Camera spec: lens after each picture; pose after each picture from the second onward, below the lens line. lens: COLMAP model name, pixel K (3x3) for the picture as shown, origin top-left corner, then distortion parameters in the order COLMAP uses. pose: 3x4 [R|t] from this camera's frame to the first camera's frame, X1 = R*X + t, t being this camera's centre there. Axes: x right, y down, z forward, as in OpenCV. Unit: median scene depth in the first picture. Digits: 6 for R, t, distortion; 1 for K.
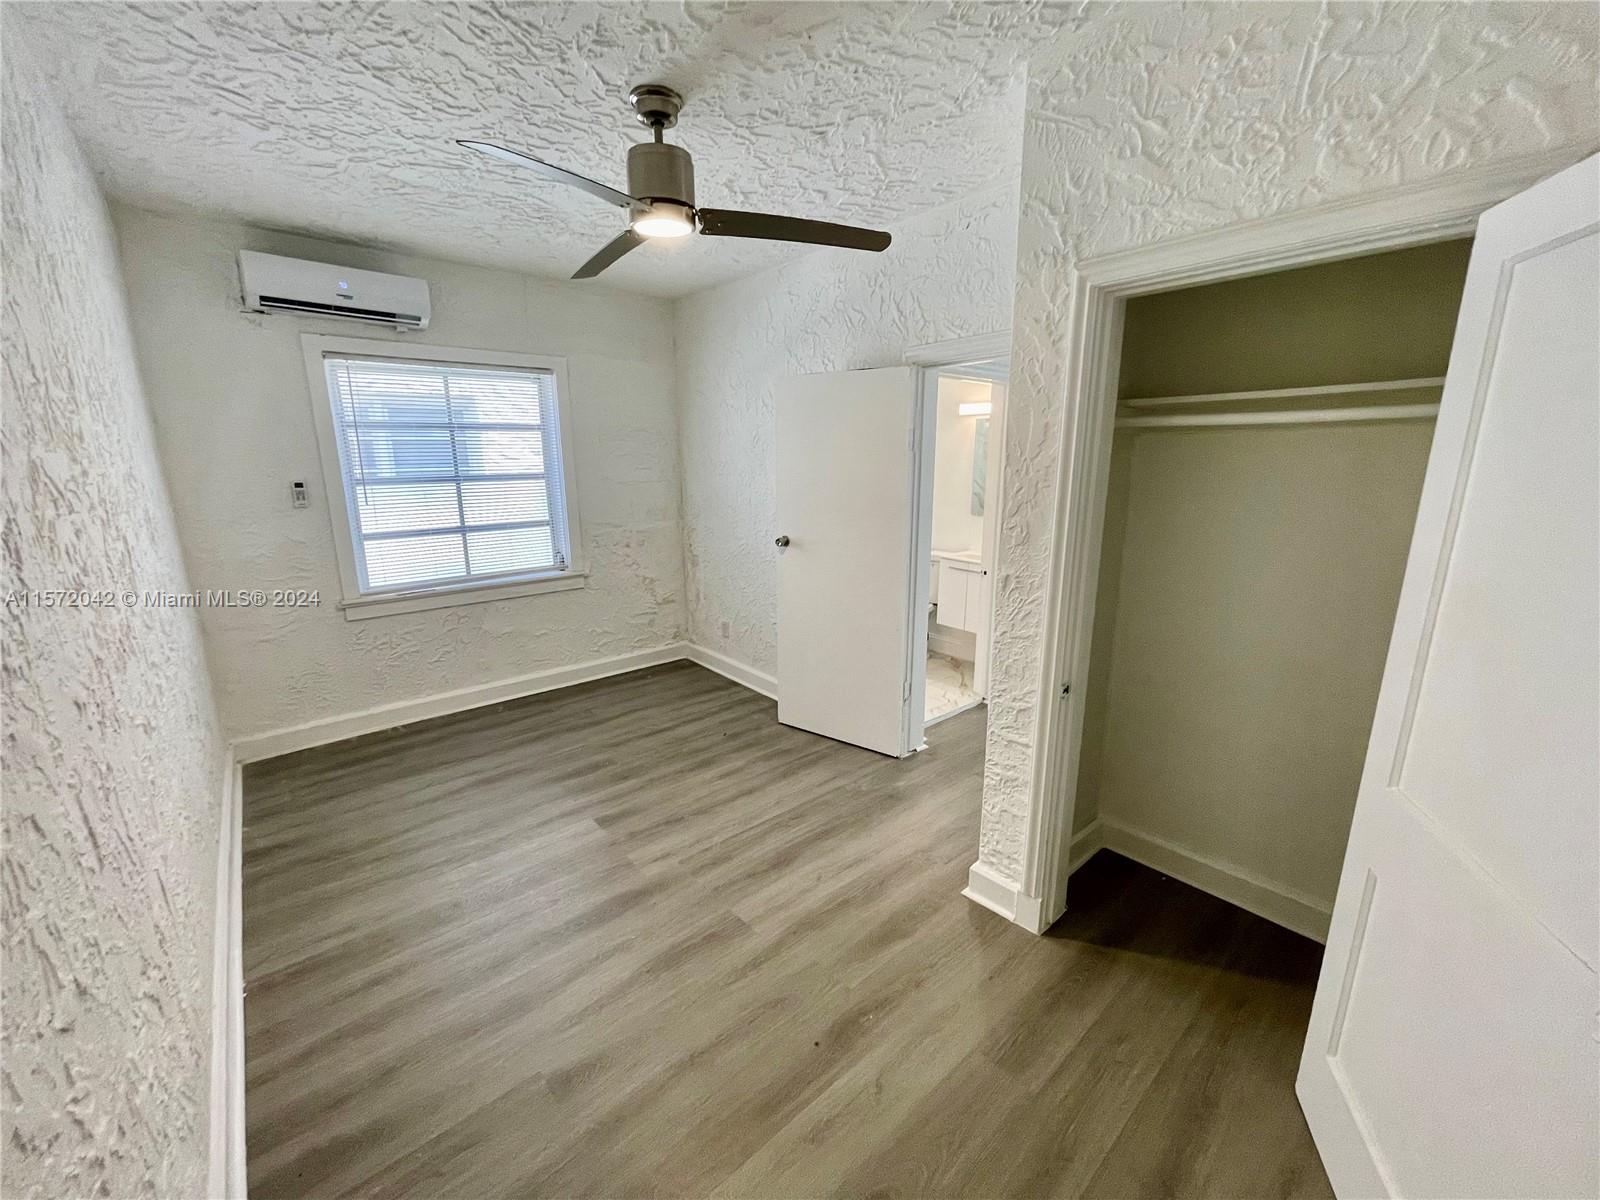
lens RADIAL K [[651.9, 0, 805.6], [0, 651.9, 608.3], [0, 0, 1]] dist [-0.000442, 0.000670]
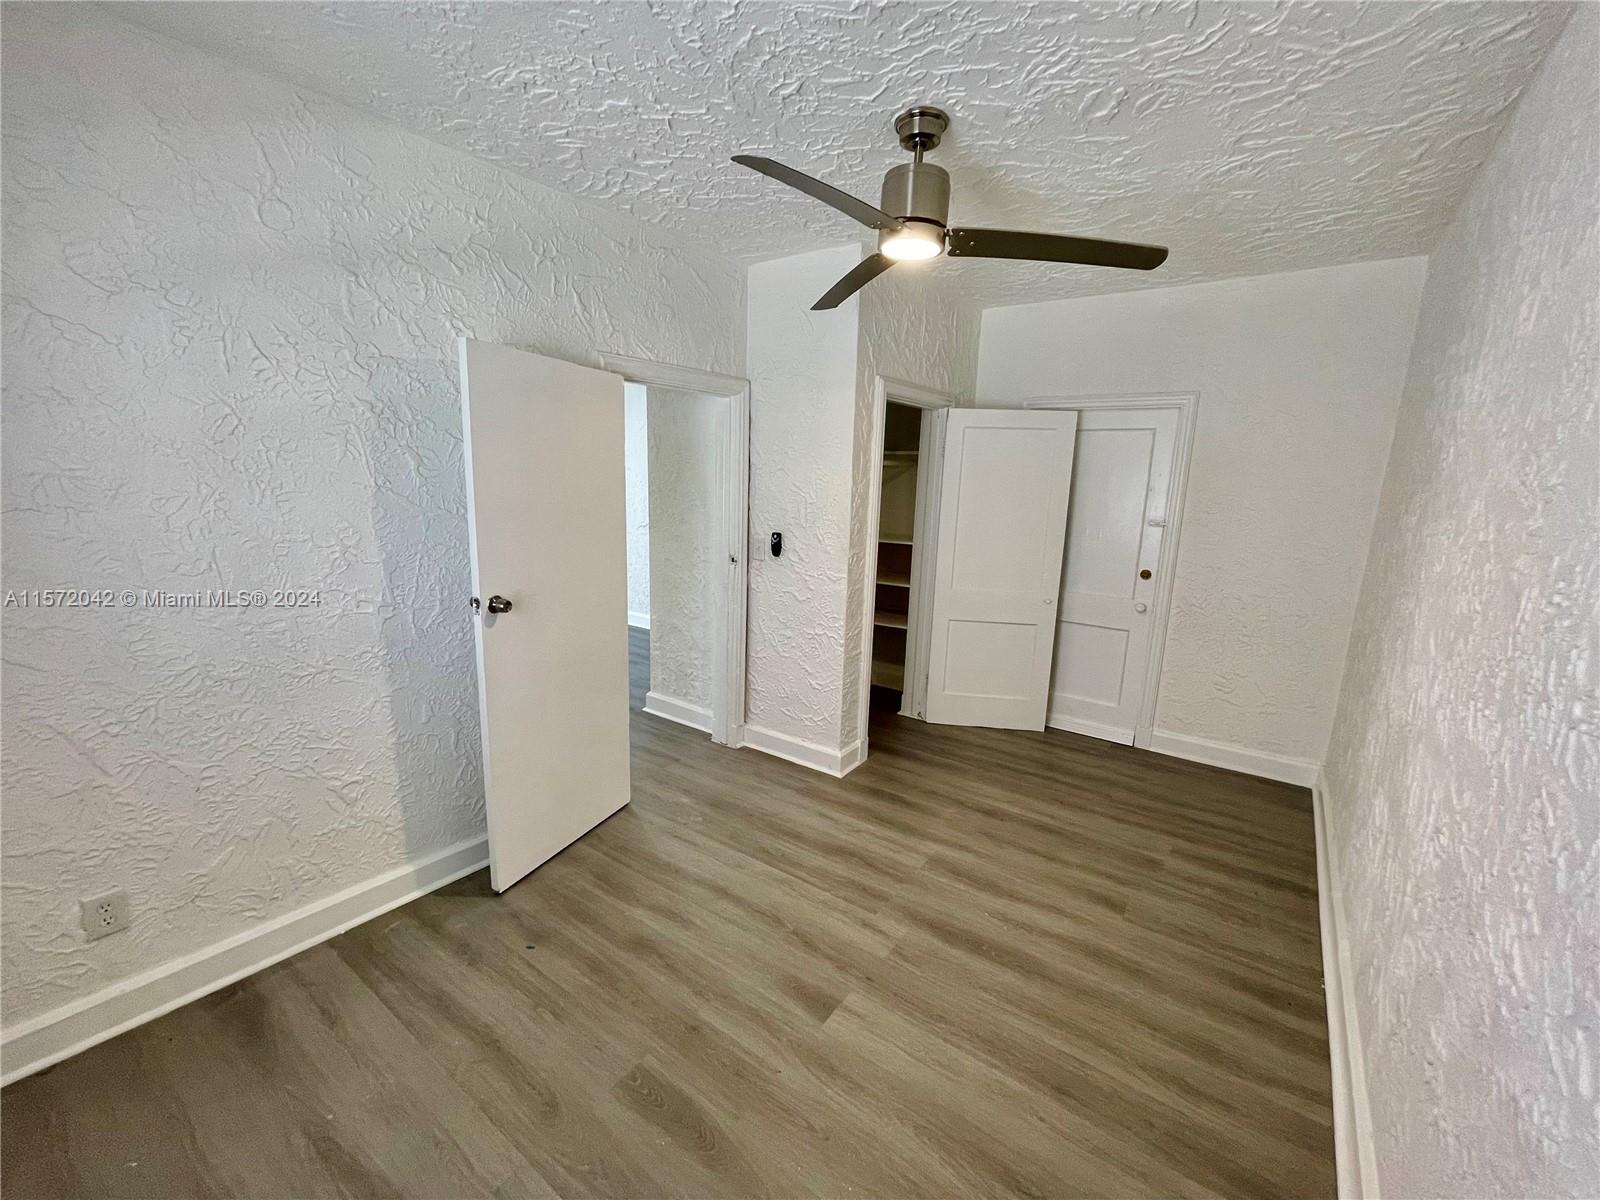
lens RADIAL K [[651.9, 0, 805.7], [0, 651.9, 600.7], [0, 0, 1]] dist [-0.000442, 0.000670]
pose [[-0.224635, -0.191433, 0.955454, -0.751646], [0.196095, 0.951573, 0.236759, -0.211679], [-0.954508, 0.240545, -0.176218, 0.887125]]
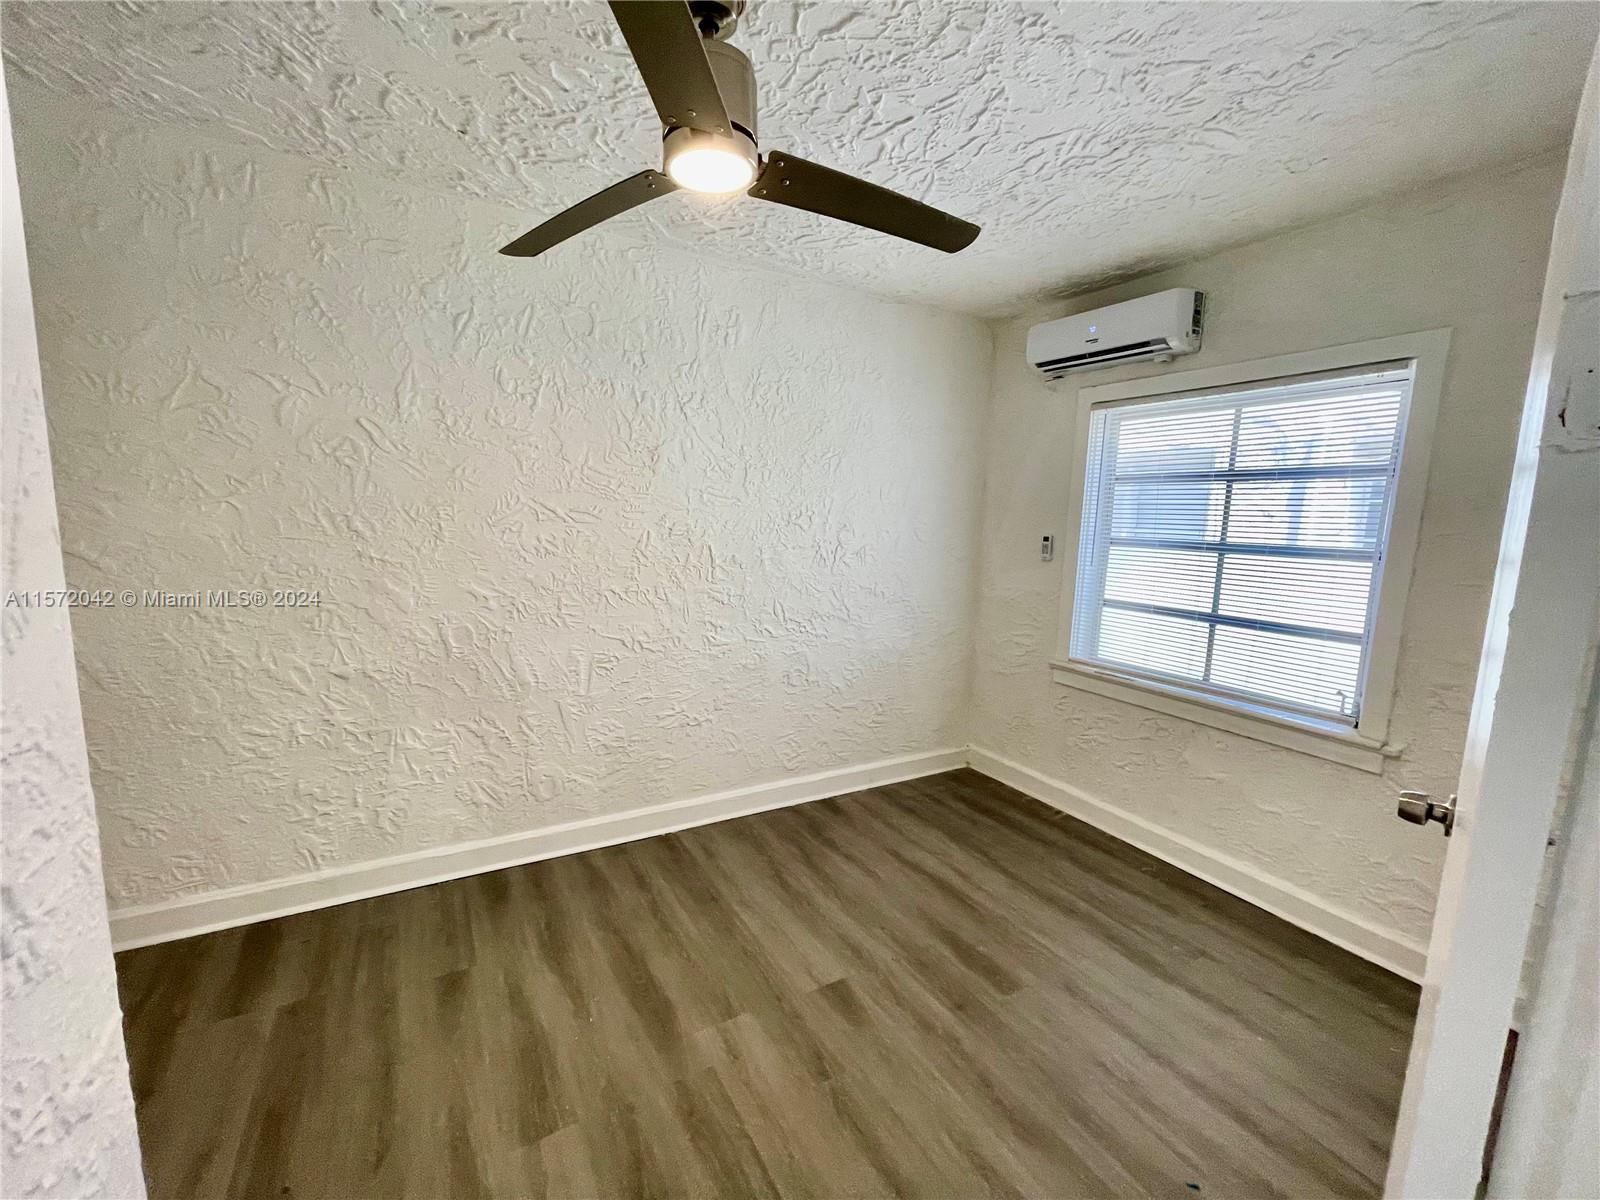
lens RADIAL K [[651.9, 0, 790.6], [0, 651.9, 601.6], [0, 0, 1]] dist [-0.000442, 0.000670]
pose [[-0.210353, 0.135123, -0.968242, 0.306624], [-0.253374, 0.949026, 0.187487, -0.184387], [0.944221, 0.284765, -0.165394, 0.812130]]
